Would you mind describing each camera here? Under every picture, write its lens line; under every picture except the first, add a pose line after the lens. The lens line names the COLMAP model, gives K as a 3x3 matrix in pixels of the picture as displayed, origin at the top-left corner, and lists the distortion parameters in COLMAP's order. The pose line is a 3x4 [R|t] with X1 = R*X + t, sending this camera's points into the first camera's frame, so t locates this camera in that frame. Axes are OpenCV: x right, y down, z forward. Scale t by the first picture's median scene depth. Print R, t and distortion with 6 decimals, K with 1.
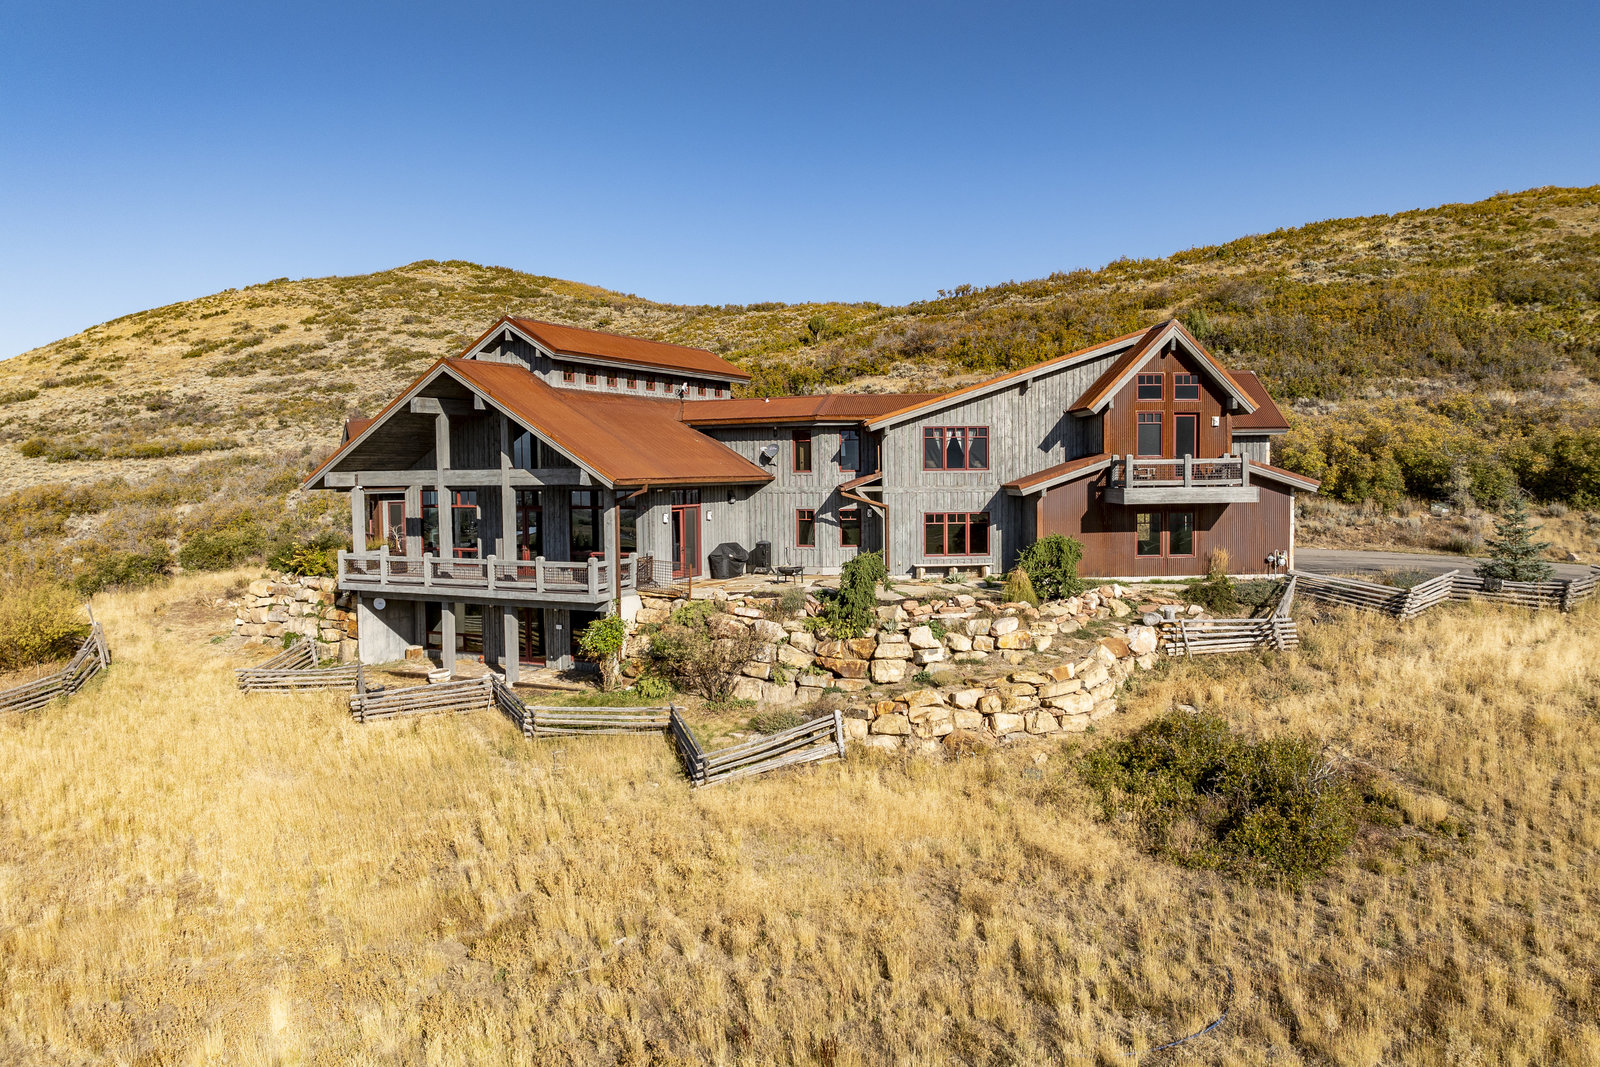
lens RADIAL K [[1135.0, 0, 813.7], [0, 1135.0, 512.2], [0, 0, 1]] dist [-0.037221, 0.002182]
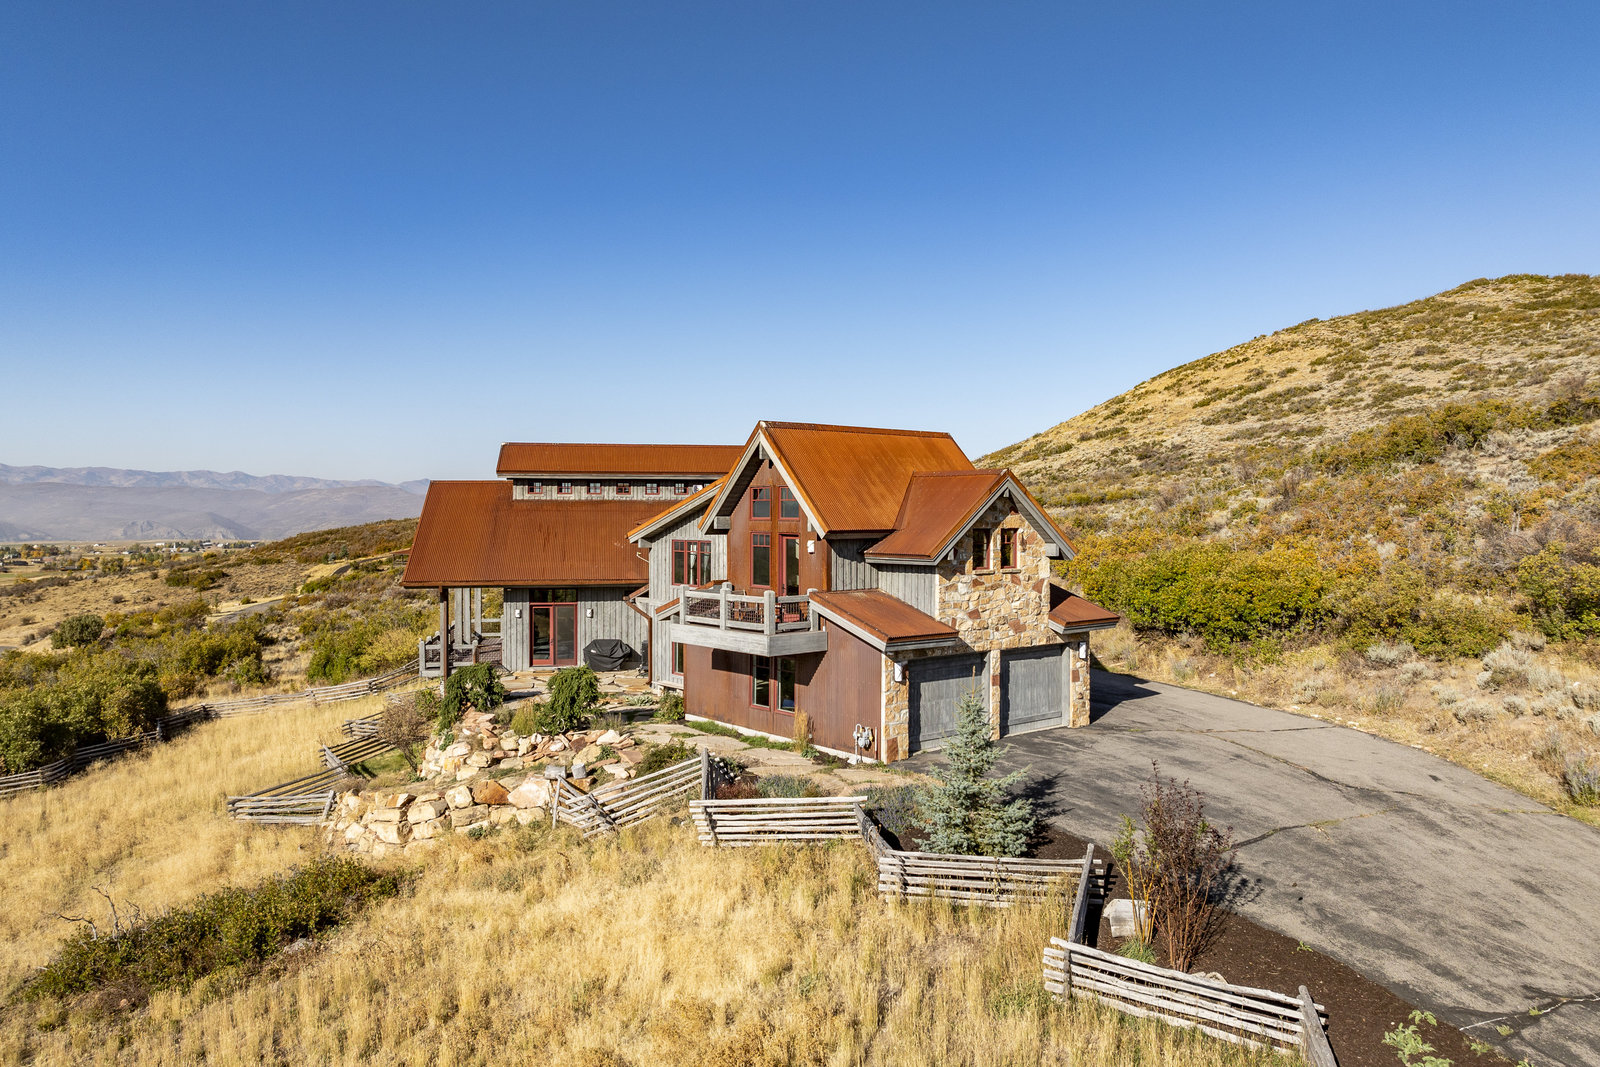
lens RADIAL K [[1152.6, 0, 800.0], [0, 1152.6, 533.5], [0, 0, 1]] dist [-0.031309, 0.001364]
pose [[0.592600, 0.025446, -0.805095, 0.898390], [-0.036686, 0.999316, 0.004581, -0.084025], [0.804661, 0.026821, 0.593129, 0.488646]]
